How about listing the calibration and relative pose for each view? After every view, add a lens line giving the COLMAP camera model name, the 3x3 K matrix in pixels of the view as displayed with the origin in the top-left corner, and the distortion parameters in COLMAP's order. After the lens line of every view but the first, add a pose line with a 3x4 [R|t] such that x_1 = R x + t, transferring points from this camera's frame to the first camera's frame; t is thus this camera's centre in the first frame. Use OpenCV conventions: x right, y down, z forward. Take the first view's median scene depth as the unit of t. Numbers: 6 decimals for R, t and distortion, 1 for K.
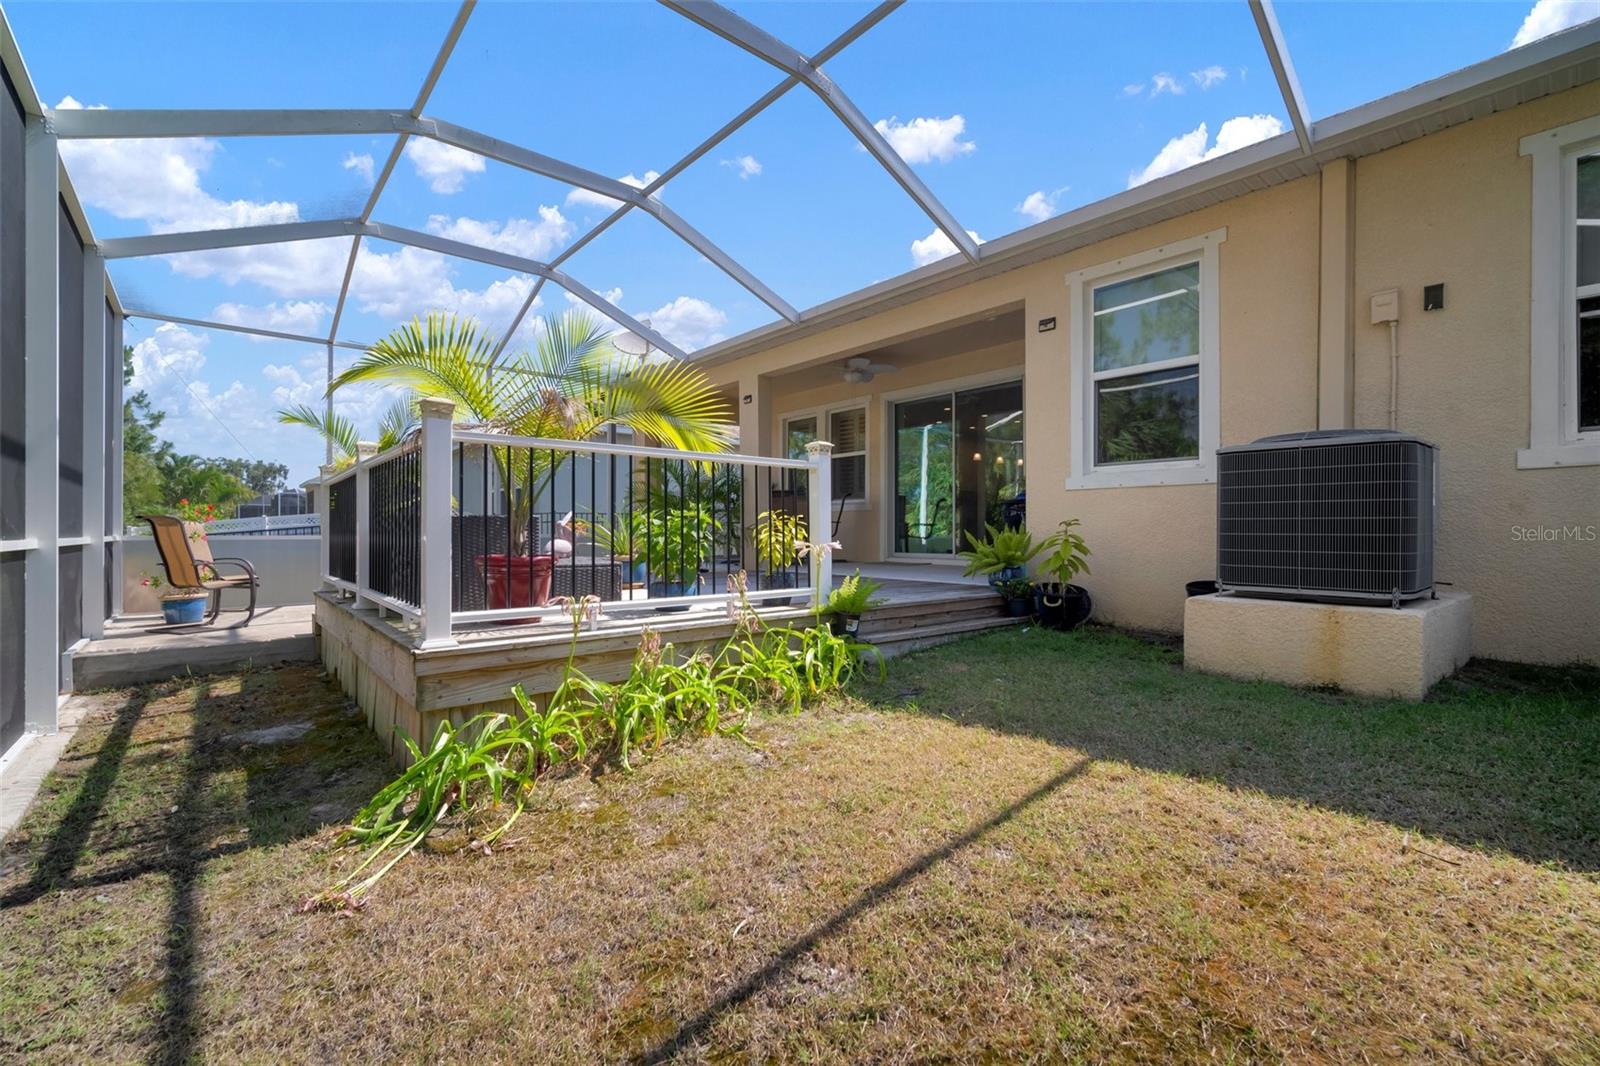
lens RADIAL K [[704.4, 0, 797.1], [0, 704.4, 519.9], [0, 0, 1]] dist [-0.005207, 0.000157]
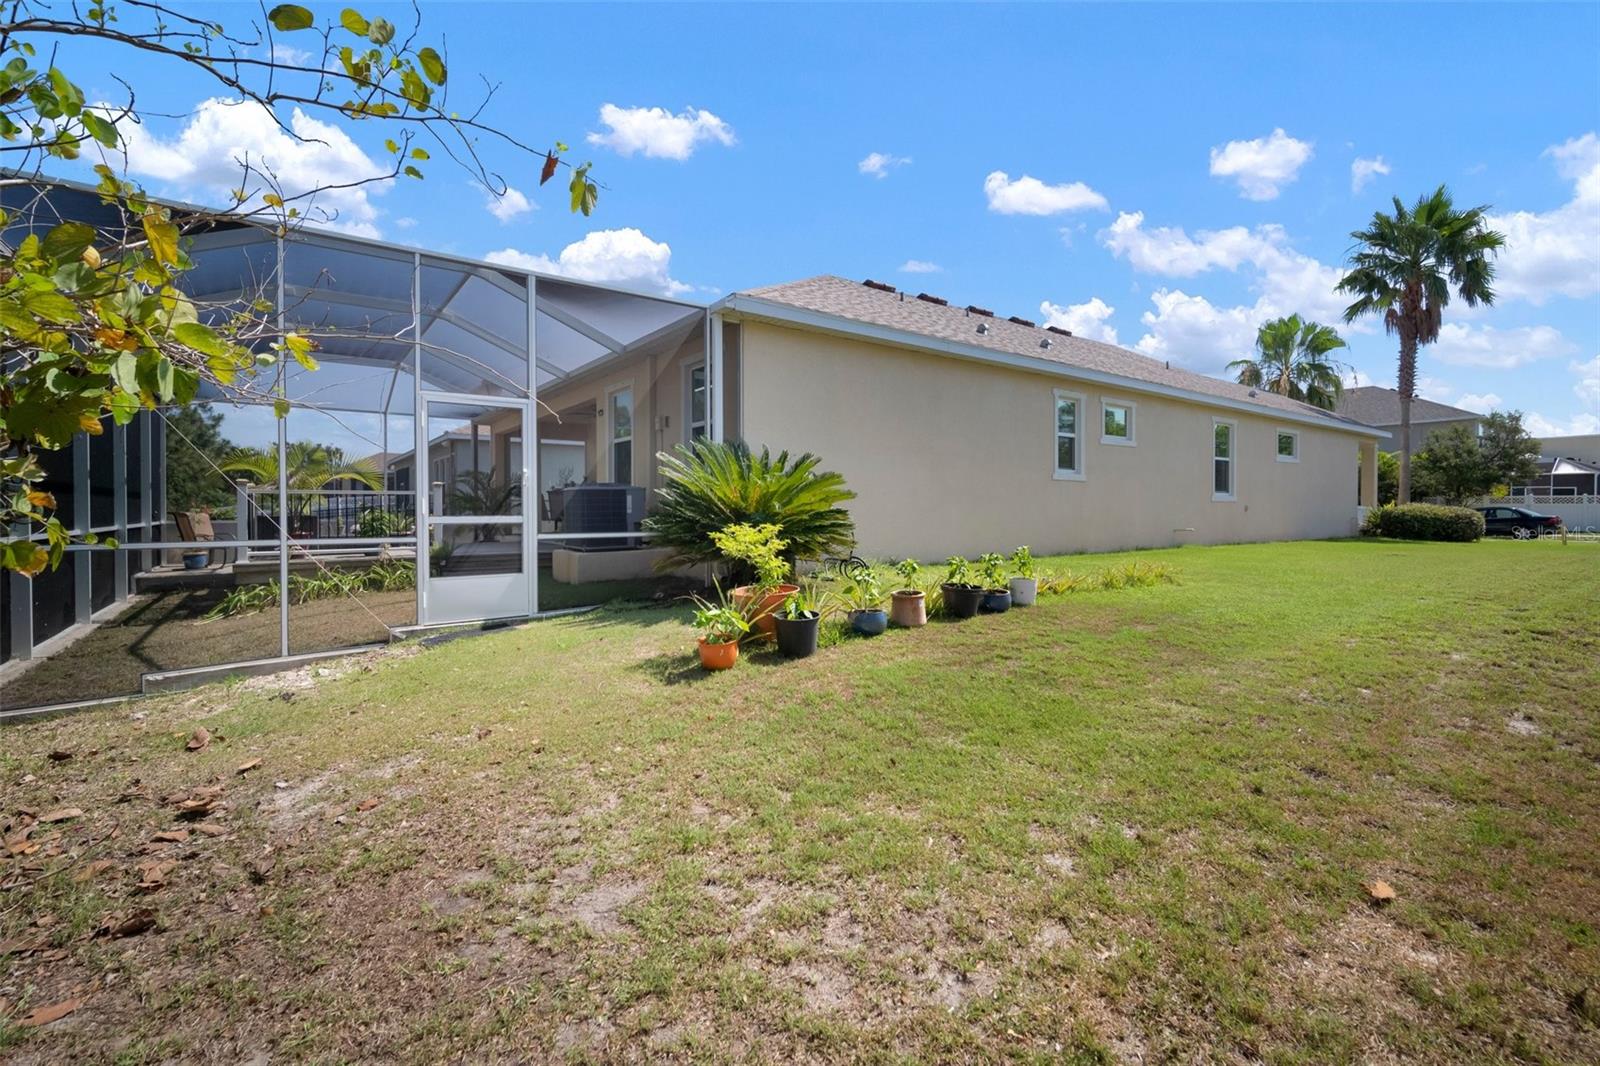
lens RADIAL K [[711.4, 0, 801.5], [0, 711.4, 498.7], [0, 0, 1]] dist [-0.008335, 0.001109]
pose [[0.997715, -0.002395, -0.067518, 1.245098], [0.002832, 0.999976, 0.006372, -0.062226], [0.067501, -0.006549, 0.997698, -1.108965]]
